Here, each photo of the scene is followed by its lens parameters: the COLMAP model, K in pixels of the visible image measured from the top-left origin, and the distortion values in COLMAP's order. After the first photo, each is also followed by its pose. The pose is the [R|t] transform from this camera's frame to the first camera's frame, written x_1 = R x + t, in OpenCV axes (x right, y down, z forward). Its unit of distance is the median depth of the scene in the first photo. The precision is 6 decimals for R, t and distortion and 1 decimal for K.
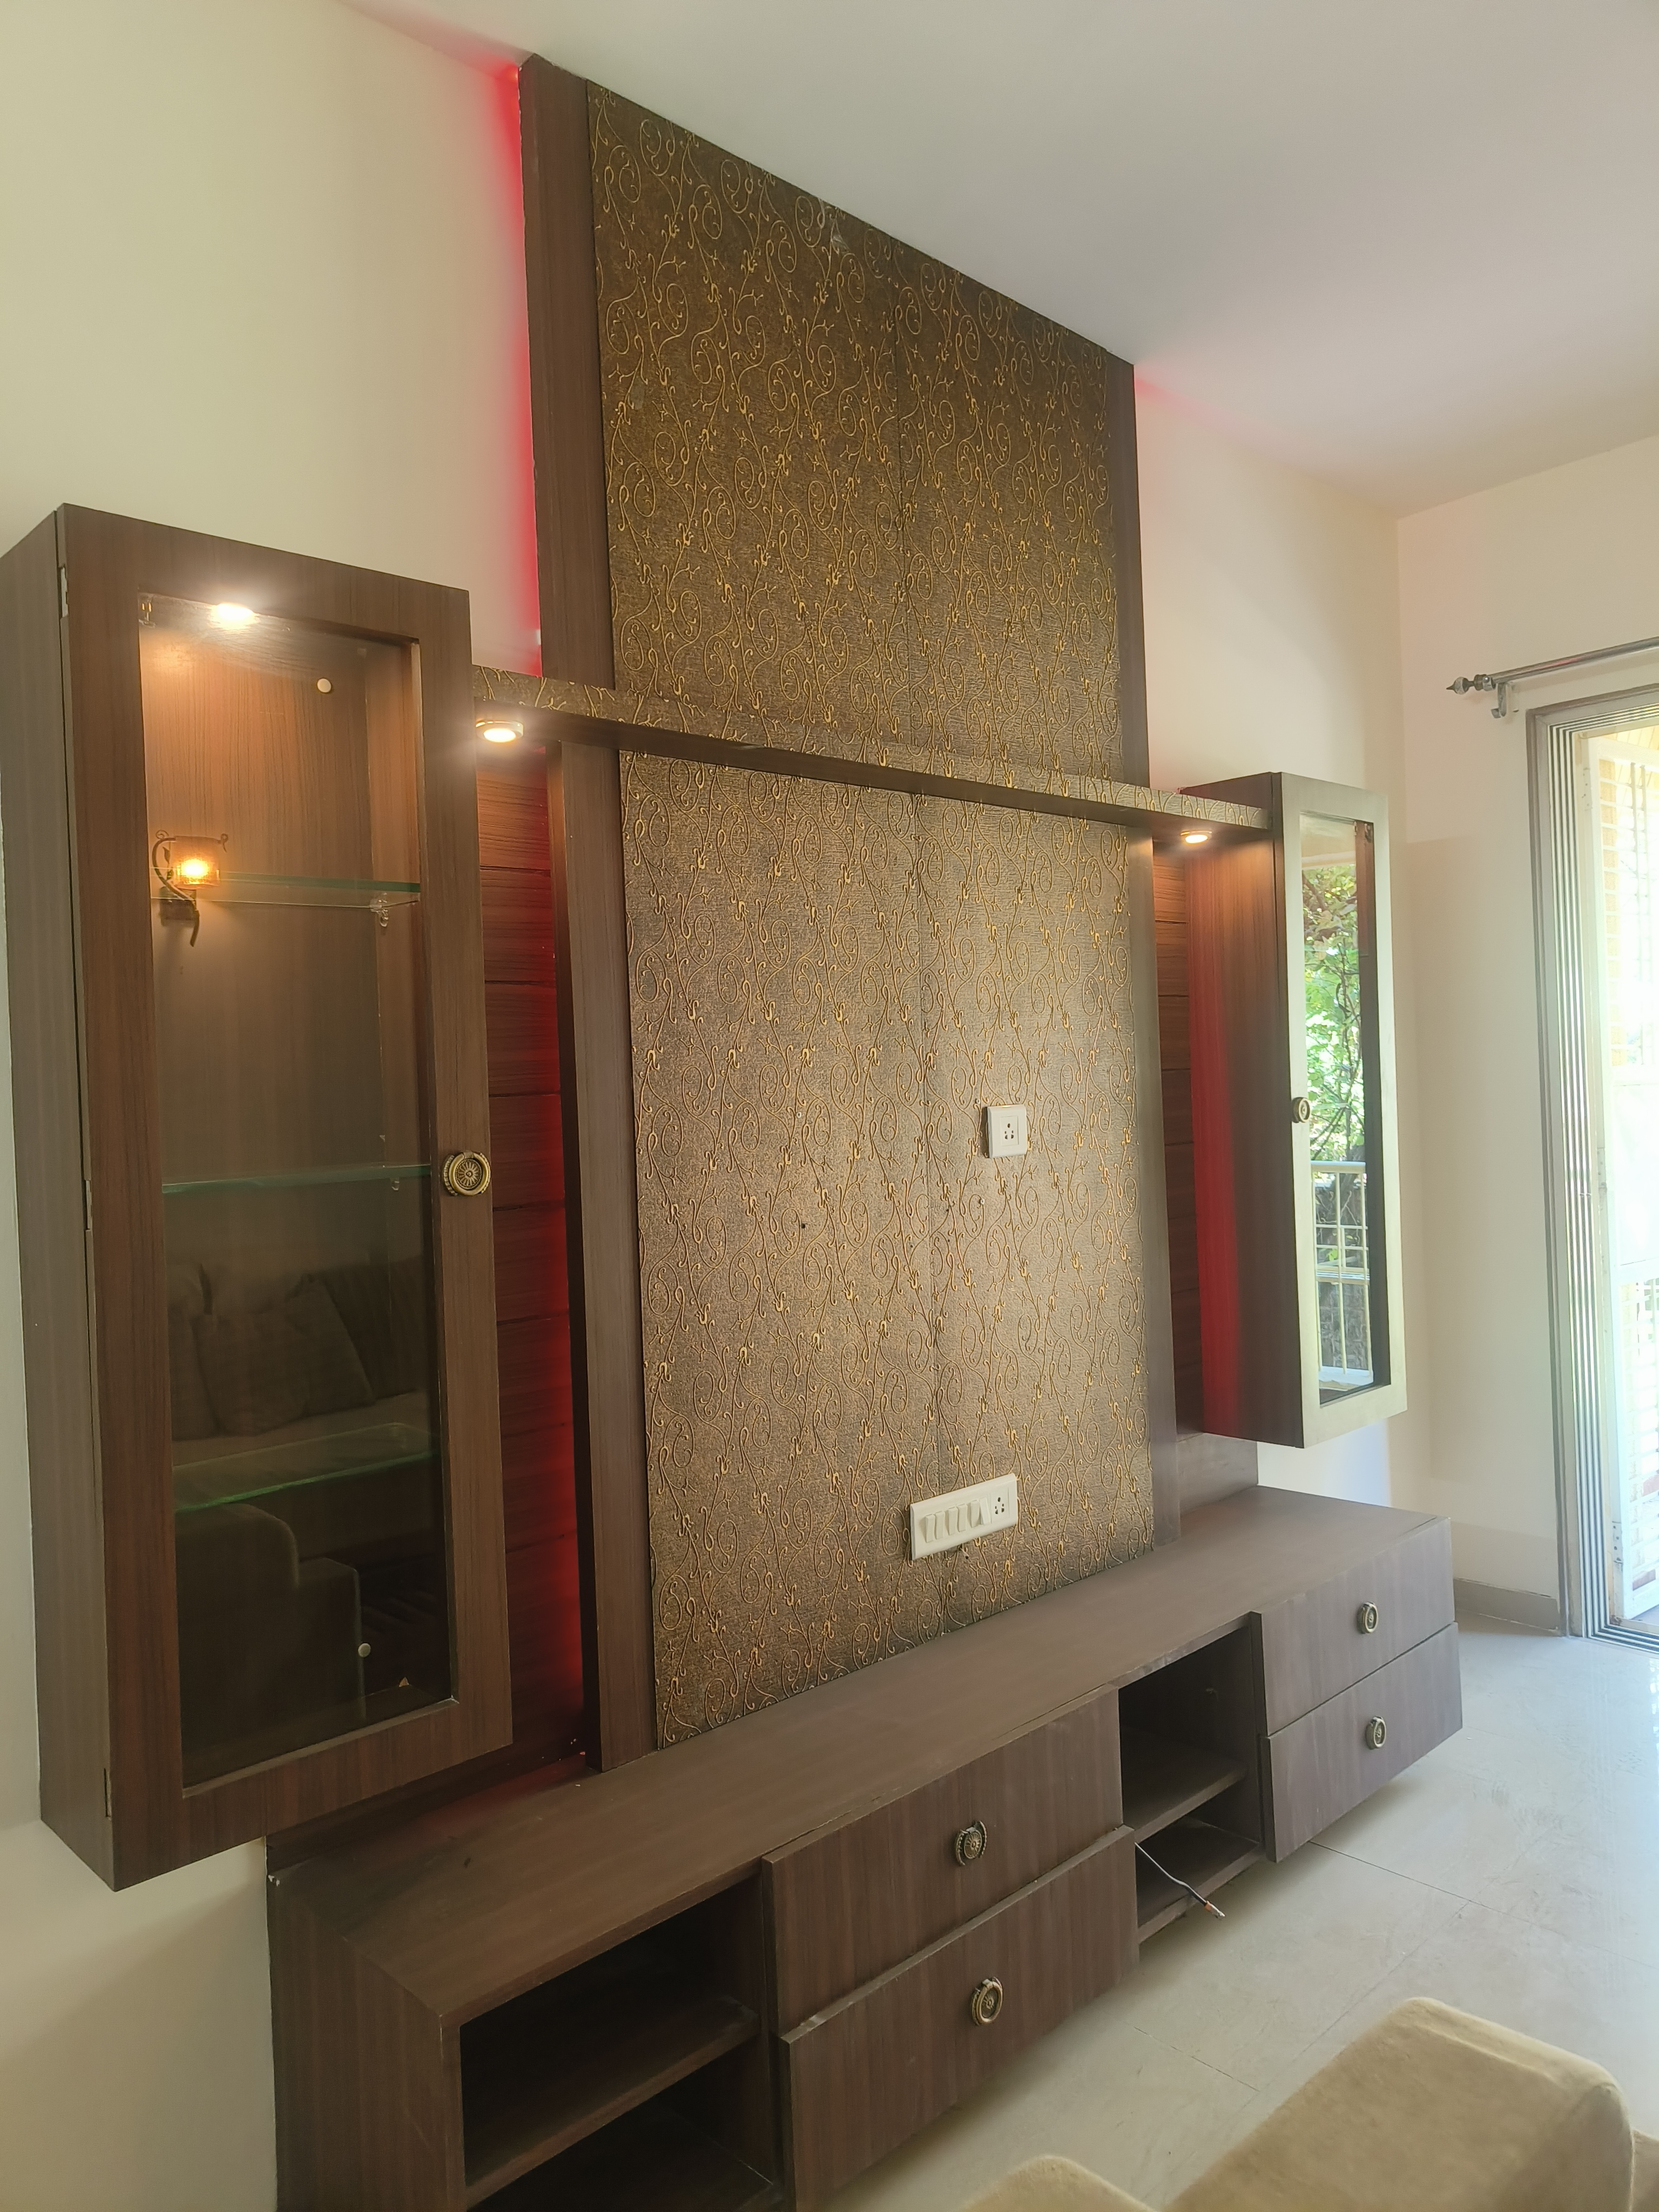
lens RADIAL K [[1527.8, 0, 825.8], [0, 1527.8, 1091.2], [0, 0, 1]] dist [0.002245, 0.000771]
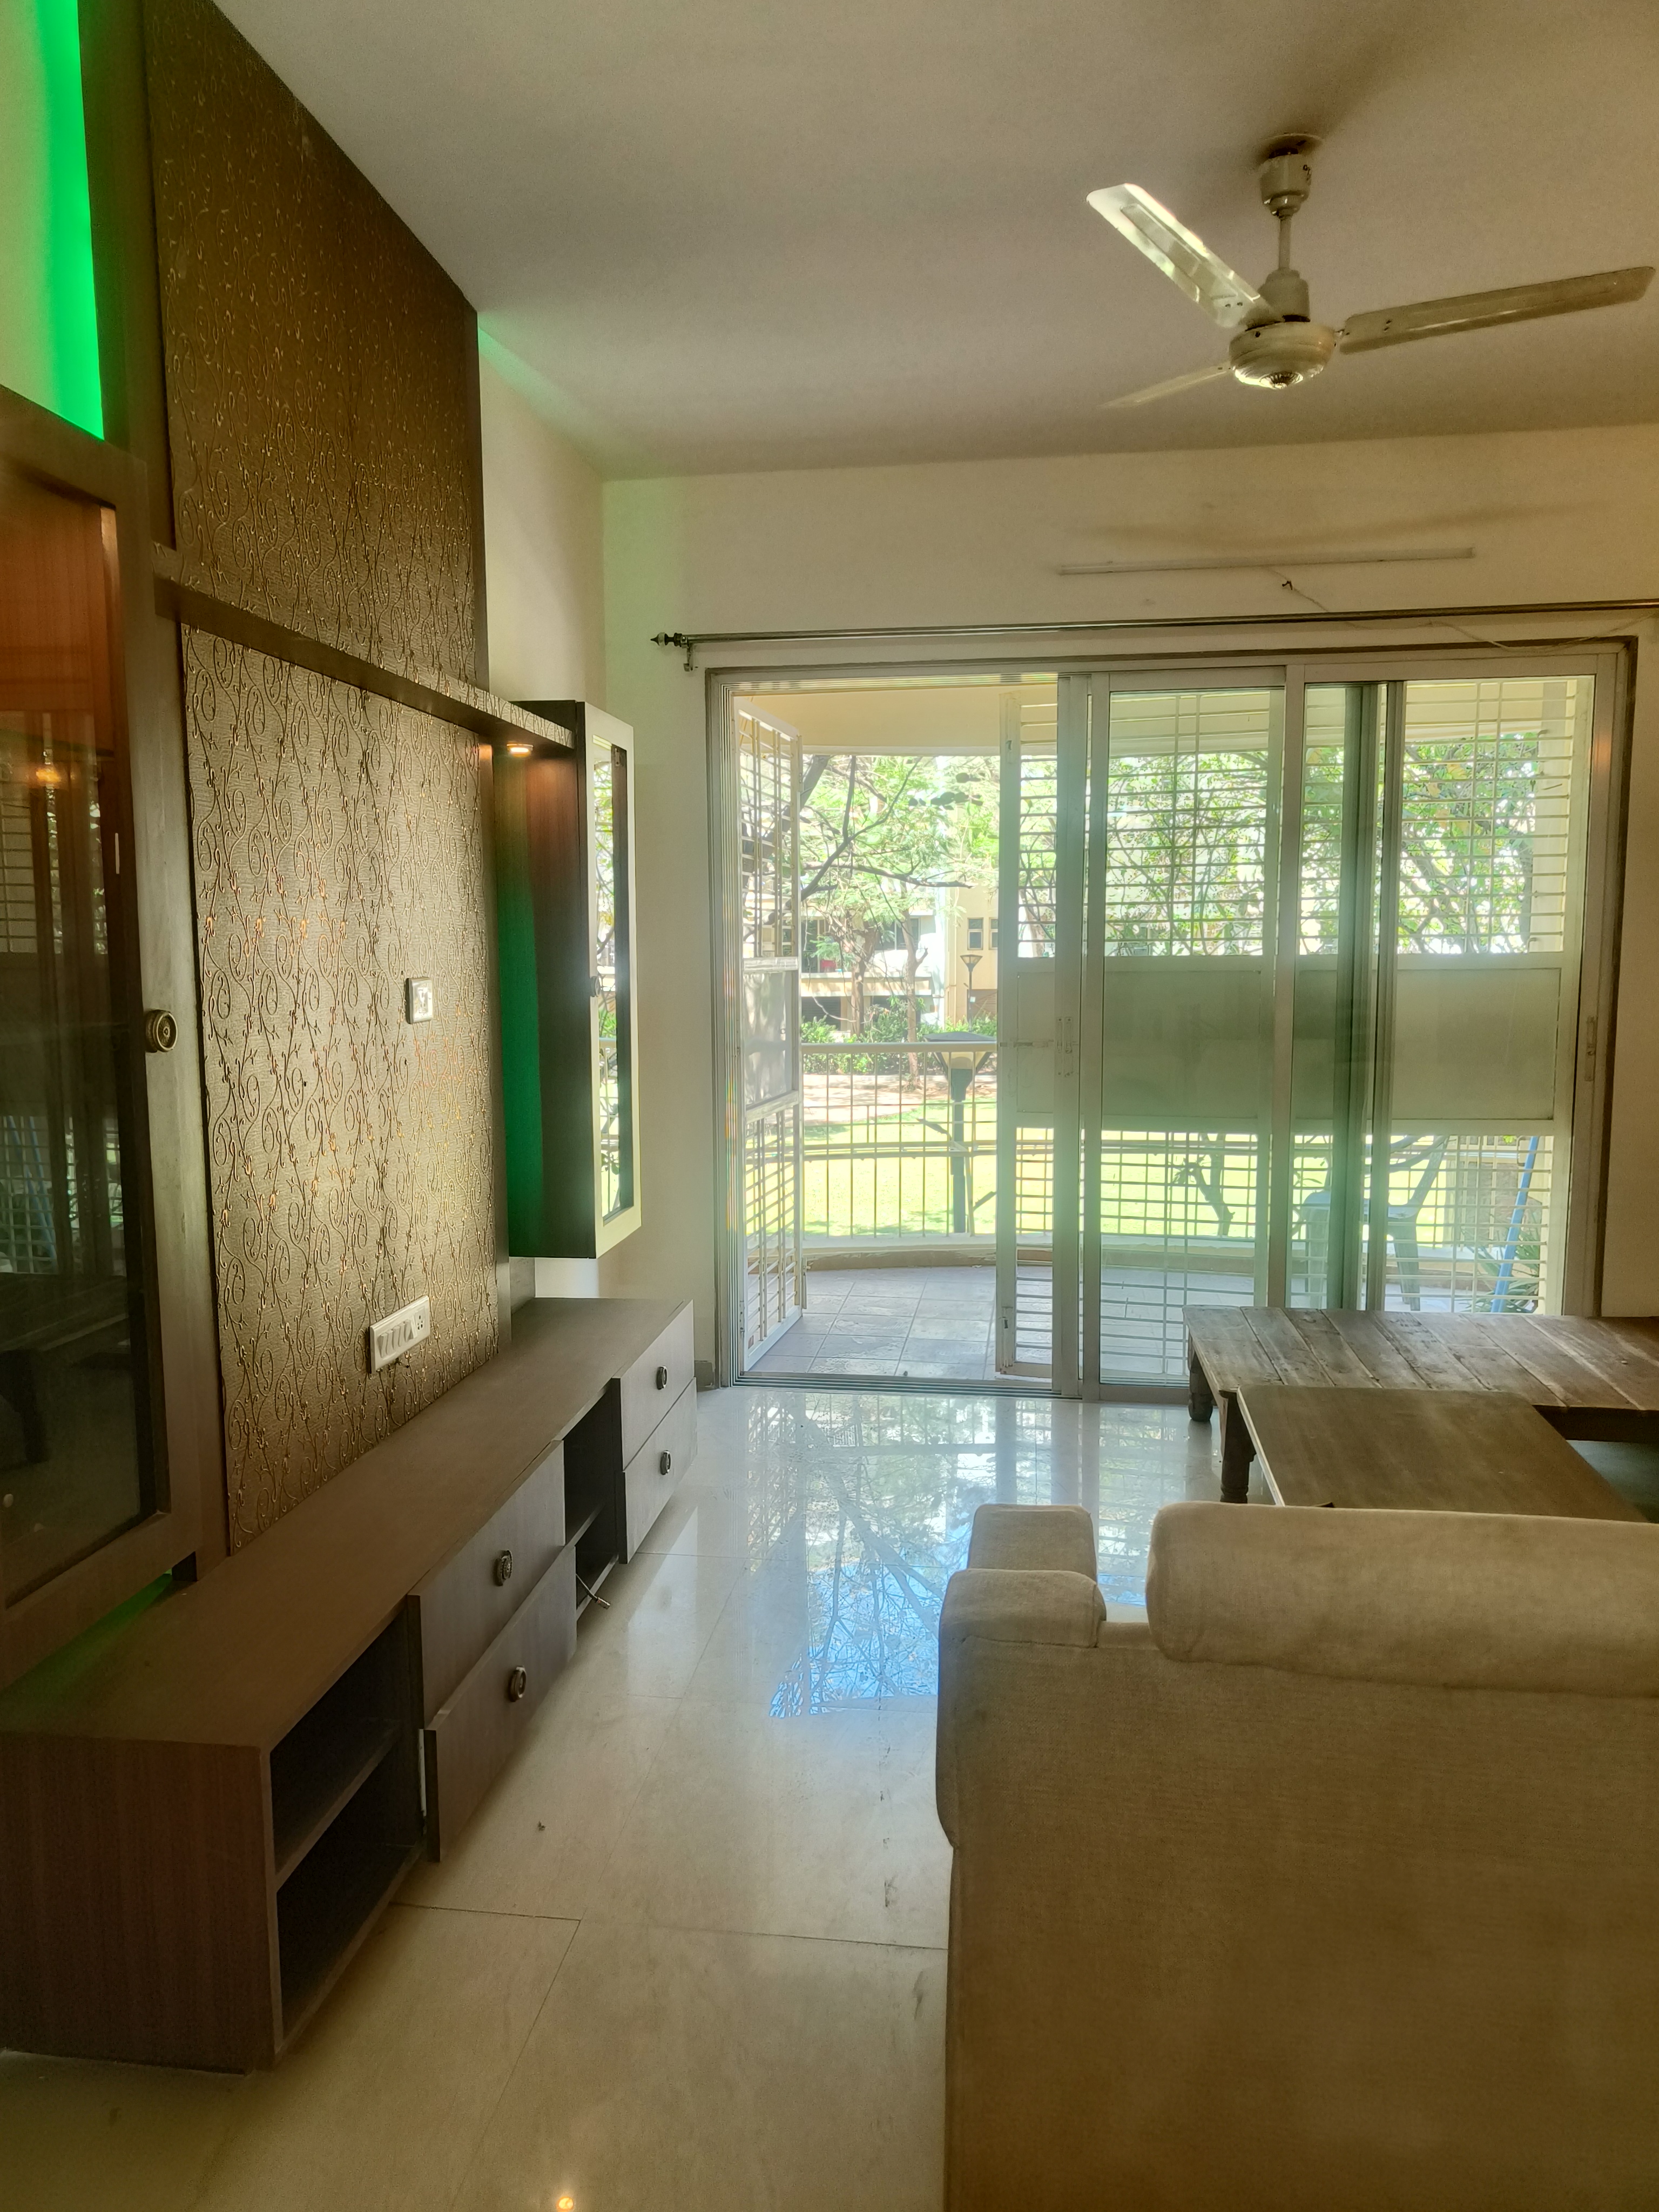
lens RADIAL K [[1524.2, 0, 824.3], [0, 1524.2, 1131.3], [0, 0, 1]] dist [-0.002305, -0.005325]
pose [[0.778929, -0.042679, 0.625658, -0.367104], [-0.021927, 0.995218, 0.095187, 0.009027], [-0.626728, -0.087862, 0.774269, -0.079523]]
